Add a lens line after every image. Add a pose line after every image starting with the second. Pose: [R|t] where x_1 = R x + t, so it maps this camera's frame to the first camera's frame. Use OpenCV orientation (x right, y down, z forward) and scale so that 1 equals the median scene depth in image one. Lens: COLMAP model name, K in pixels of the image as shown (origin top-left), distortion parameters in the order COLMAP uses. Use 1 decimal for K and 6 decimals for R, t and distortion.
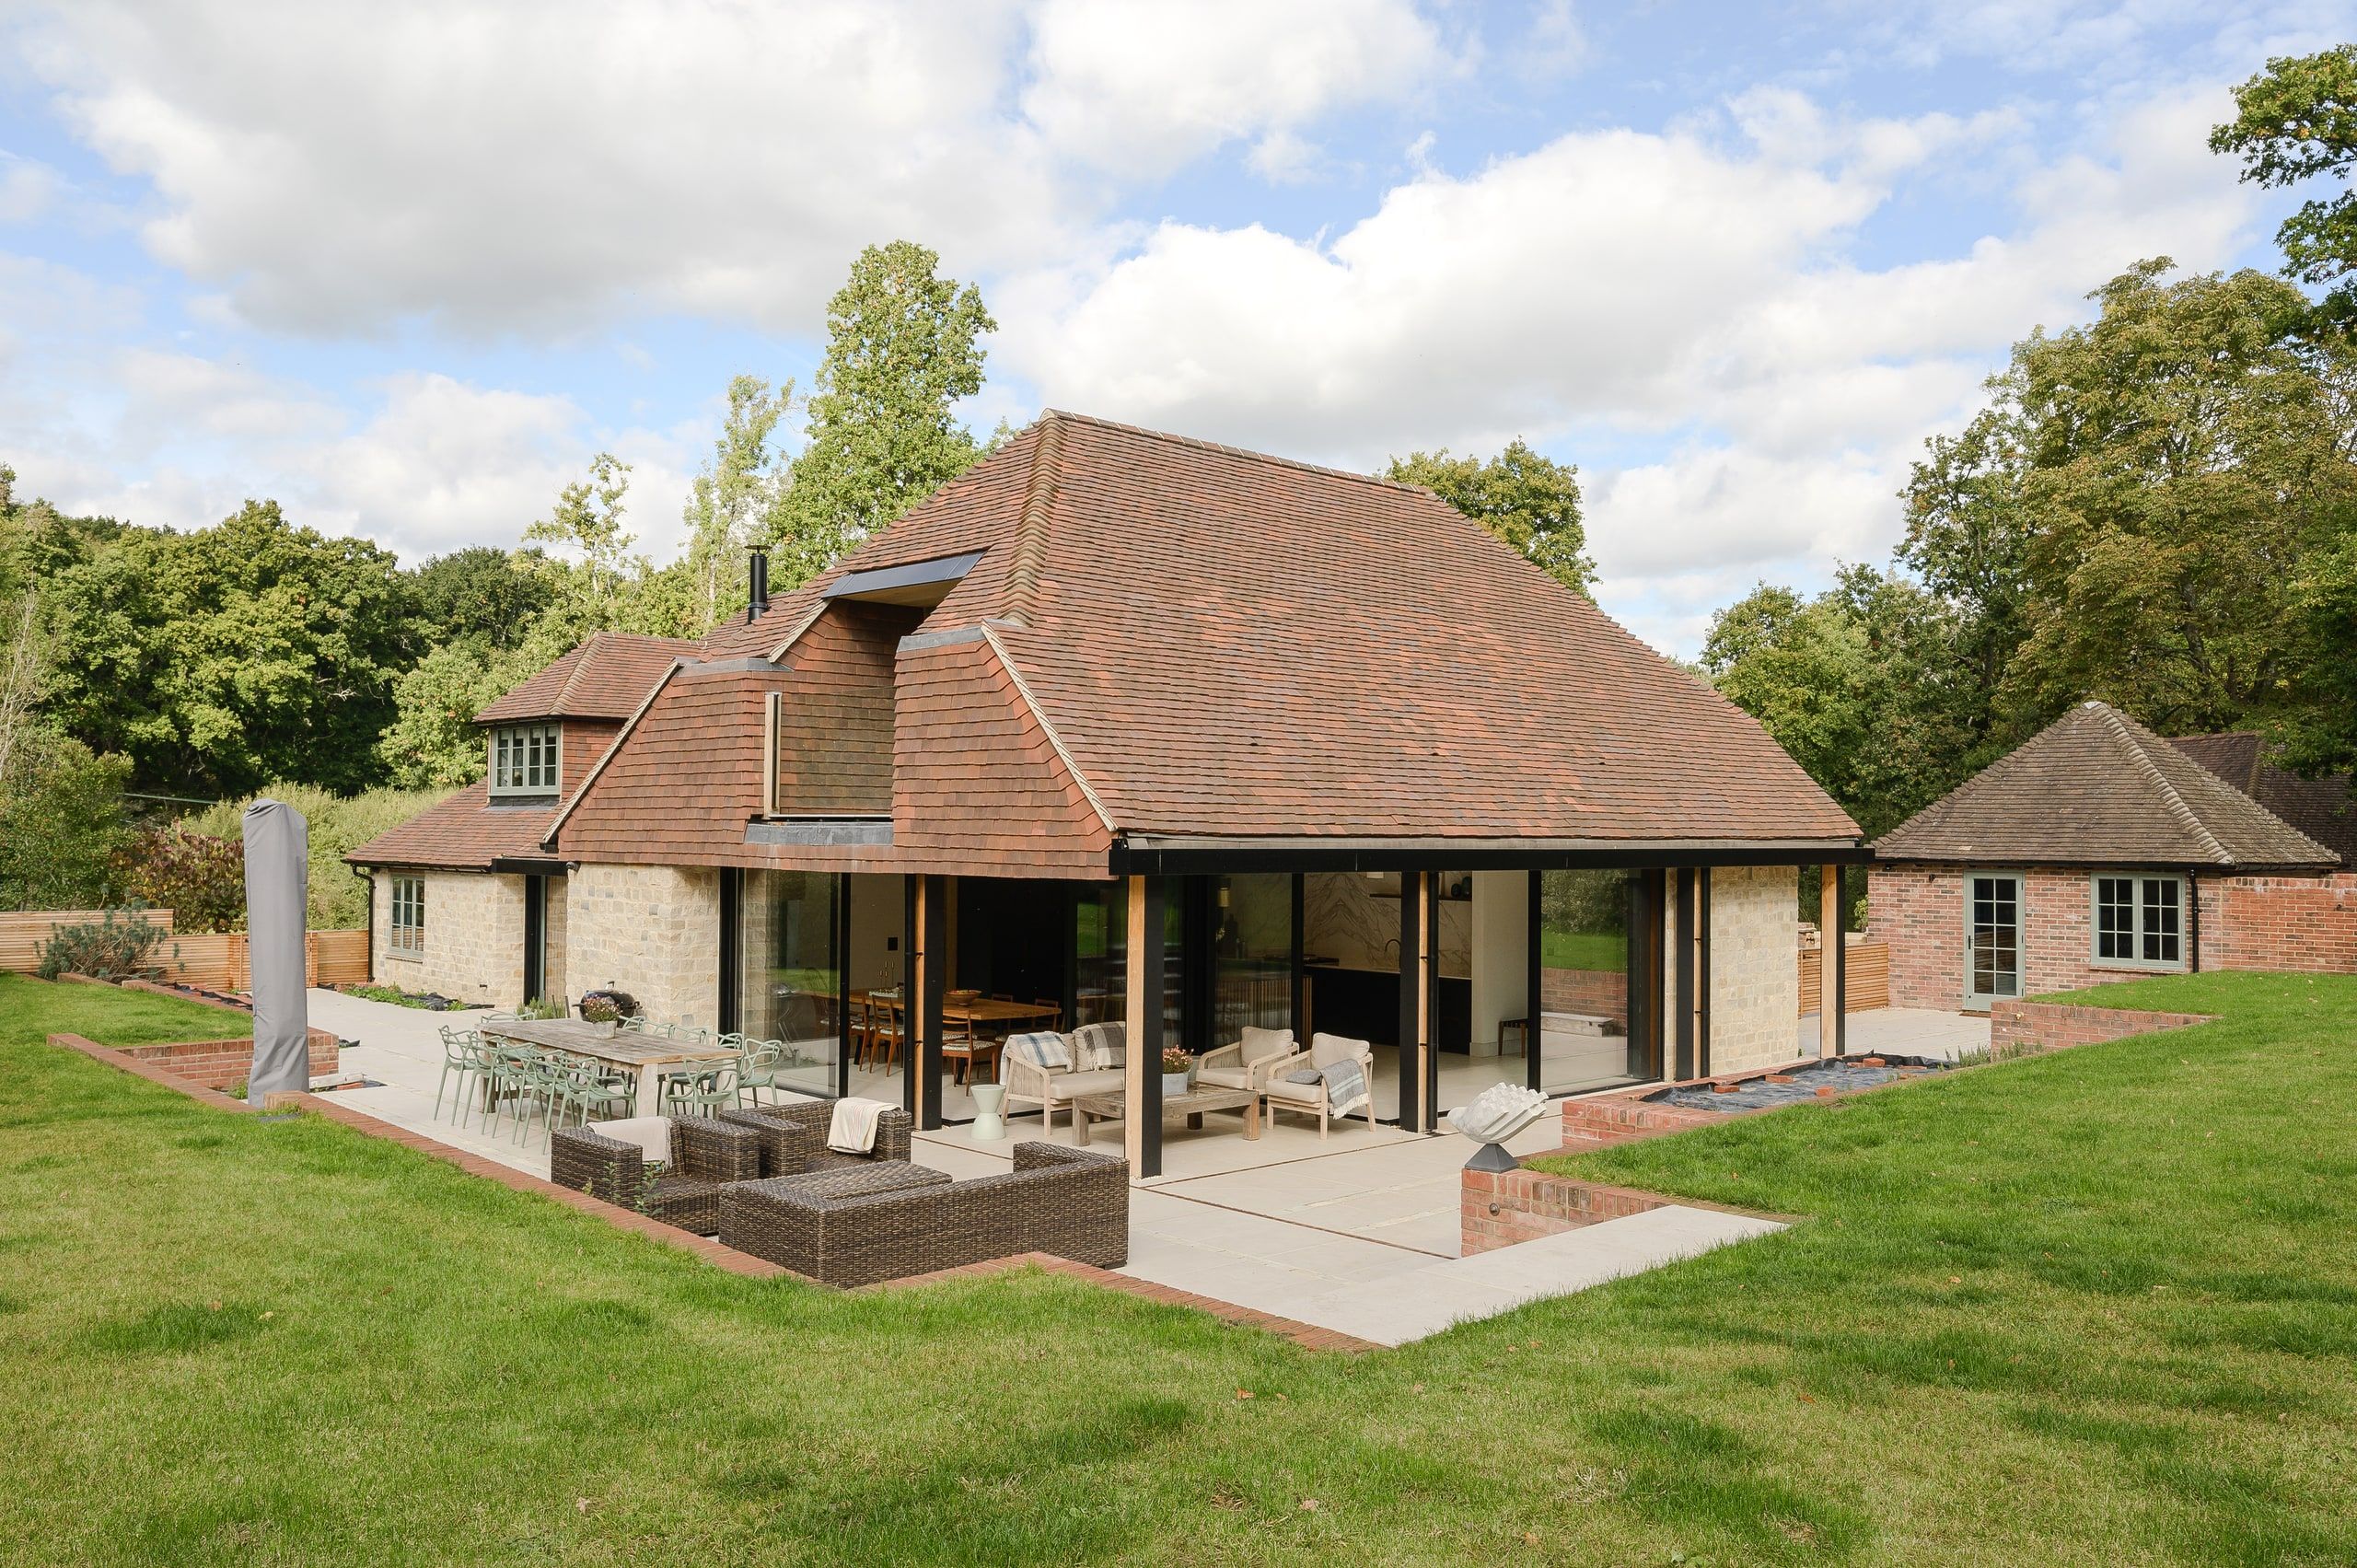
lens RADIAL K [[1770.4, 0, 1178.5], [0, 1770.4, 784.0], [0, 0, 1]] dist [-0.001690, 0.001817]
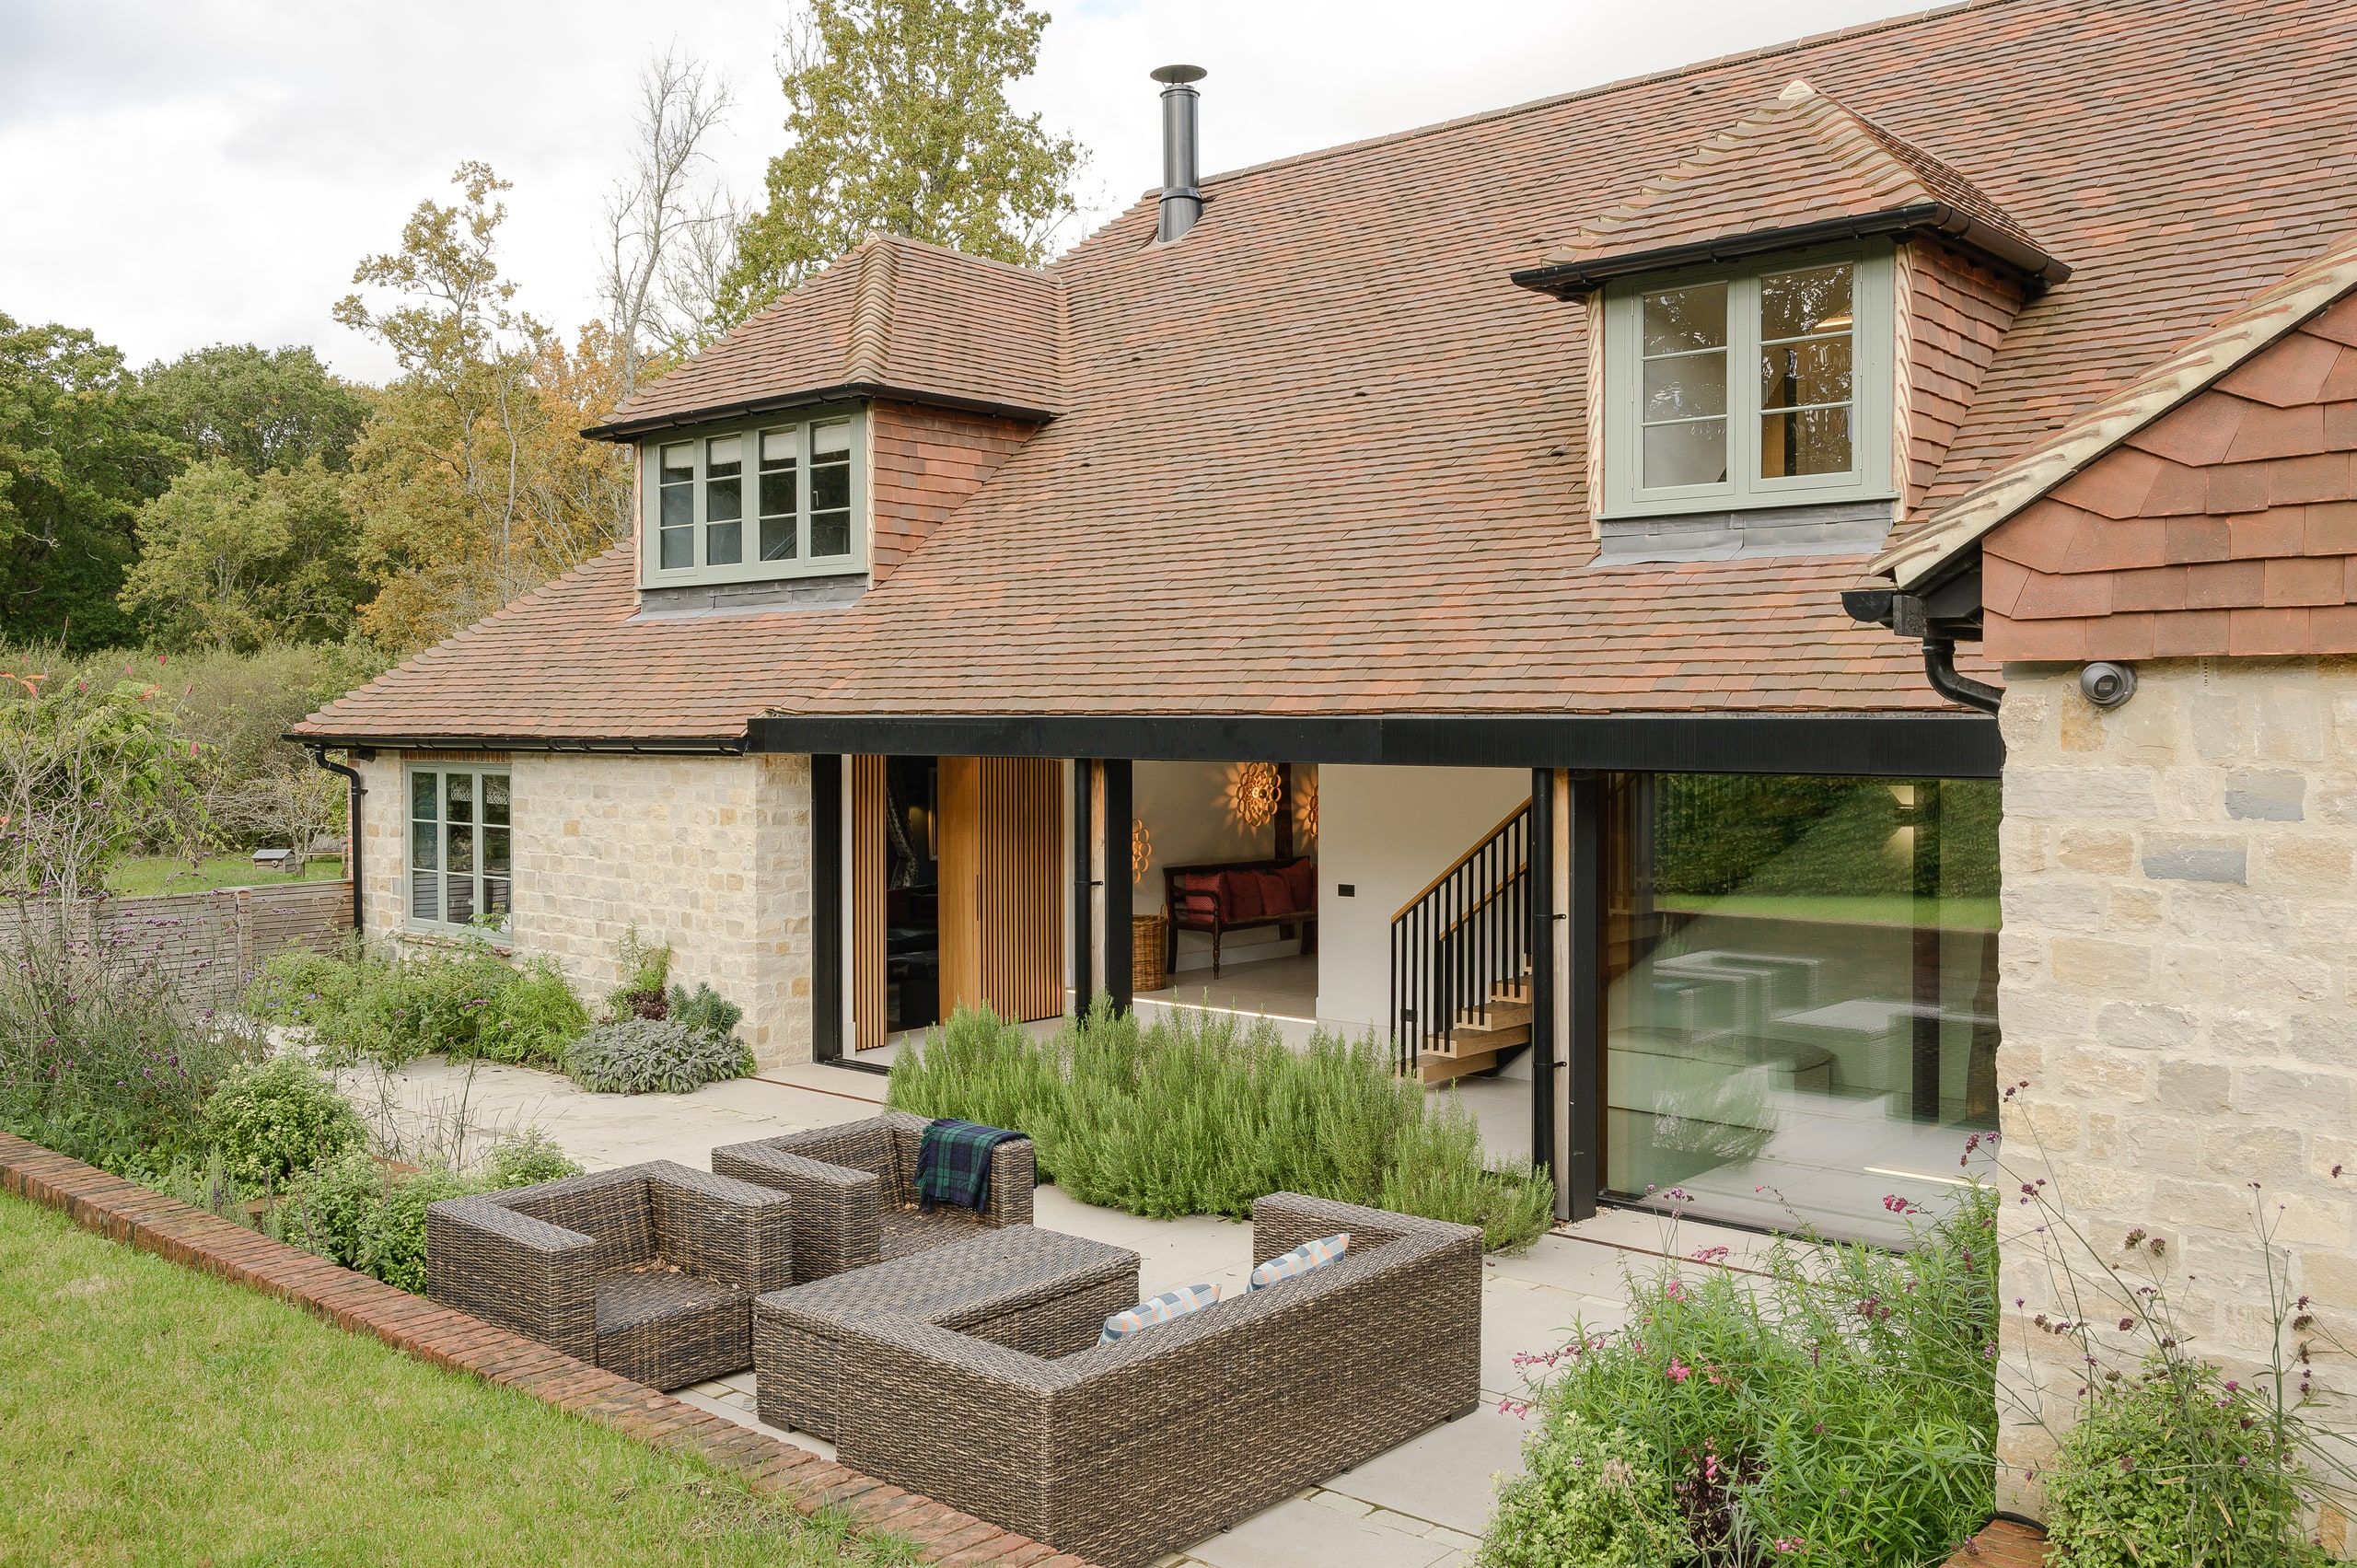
lens RADIAL K [[1967.7, 0, 1175.7], [0, 1967.7, 732.3], [0, 0, 1]] dist [-0.004213, -0.001025]
pose [[0.995394, -0.012438, 0.095055, -0.517212], [0.009002, 0.999293, 0.036496, 0.045788], [-0.095442, -0.035472, 0.994803, 0.822671]]
